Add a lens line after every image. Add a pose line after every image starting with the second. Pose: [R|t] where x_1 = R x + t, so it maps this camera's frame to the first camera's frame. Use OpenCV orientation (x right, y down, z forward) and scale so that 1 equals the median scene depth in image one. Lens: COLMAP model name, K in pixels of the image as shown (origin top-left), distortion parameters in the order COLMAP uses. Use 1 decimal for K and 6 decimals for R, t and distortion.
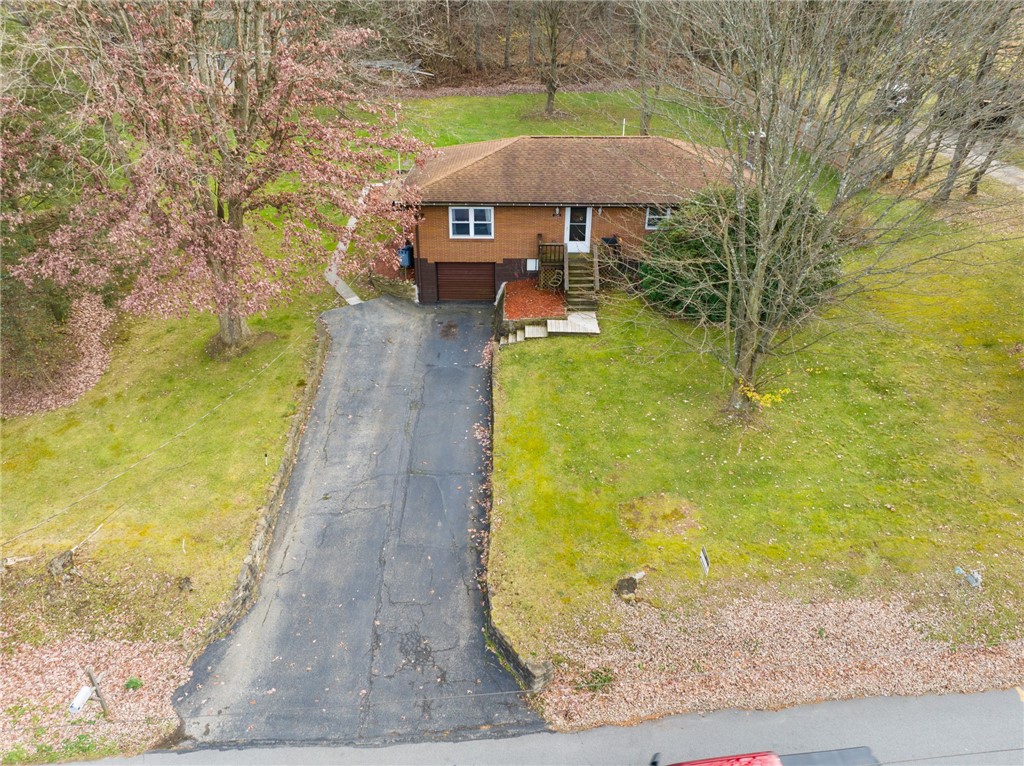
lens RADIAL K [[714.2, 0, 512.0], [0, 714.2, 383.0], [0, 0, 1]] dist [-0.038787, 0.002110]
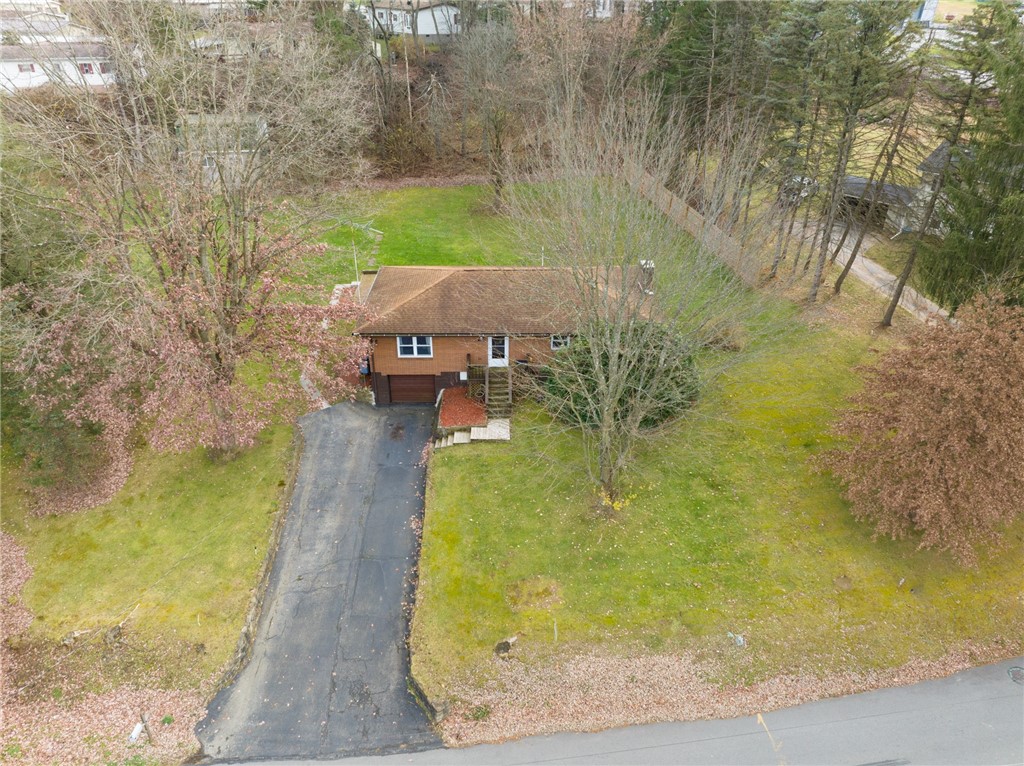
lens RADIAL K [[714.2, 0, 512.0], [0, 714.2, 383.0], [0, 0, 1]] dist [-0.038787, 0.002110]
pose [[0.999789, -0.009710, 0.018109, 0.133923], [0.009819, 0.999934, -0.005912, -0.214136], [-0.018050, 0.006089, 0.999819, -0.400538]]
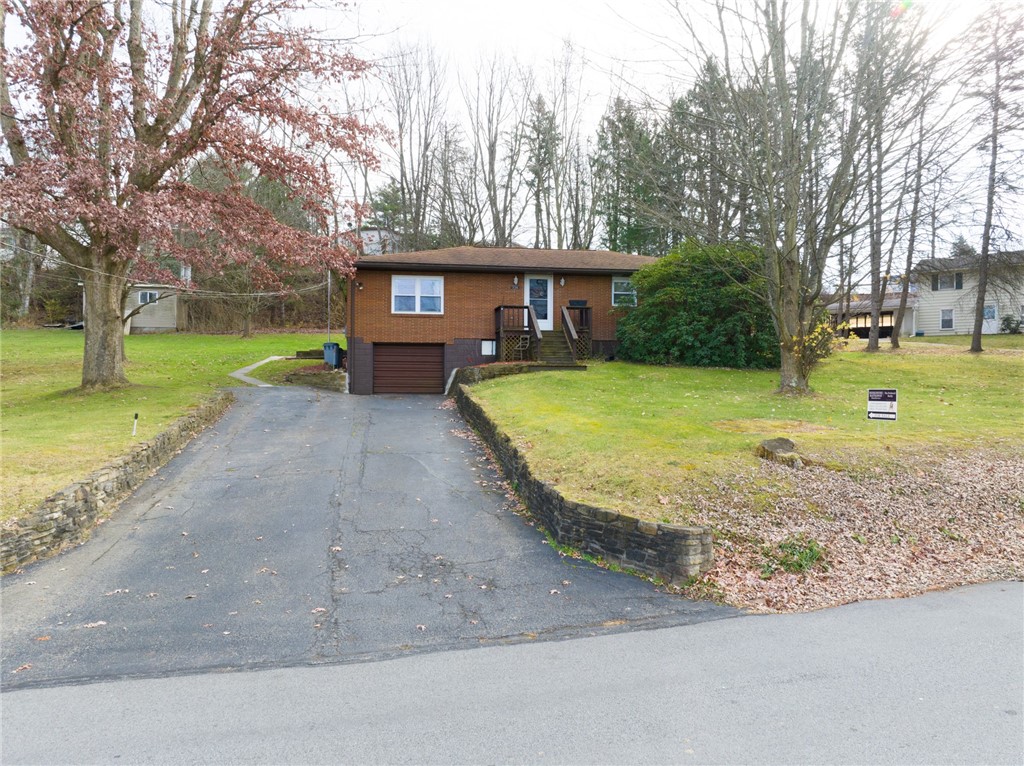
lens RADIAL K [[714.2, 0, 512.0], [0, 714.2, 383.0], [0, 0, 1]] dist [-0.038787, 0.002110]
pose [[0.985017, -0.000157, 0.172460, -0.134002], [0.085986, 0.867288, -0.490324, 0.432247], [-0.149495, 0.497806, 0.854307, 0.425157]]
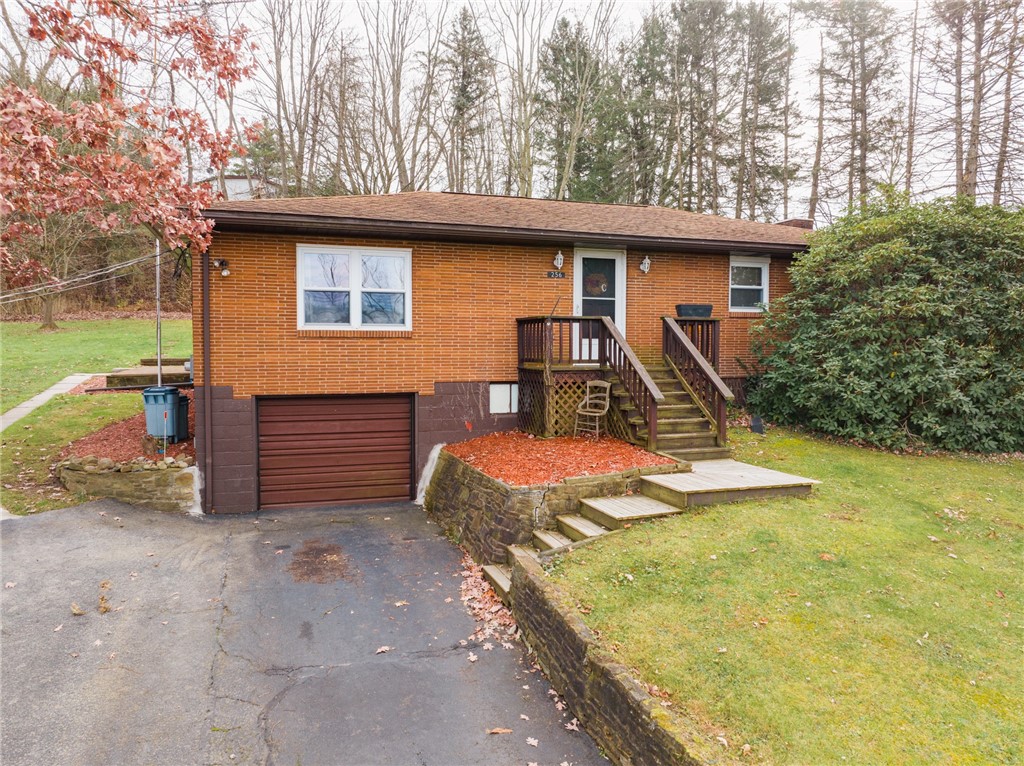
lens RADIAL K [[714.2, 0, 512.0], [0, 714.2, 383.0], [0, 0, 1]] dist [-0.038787, 0.002110]
pose [[0.941378, -0.017433, 0.336904, -0.156559], [0.169005, 0.888678, -0.426249, 0.005538], [-0.291969, 0.458199, 0.839528, 0.956999]]
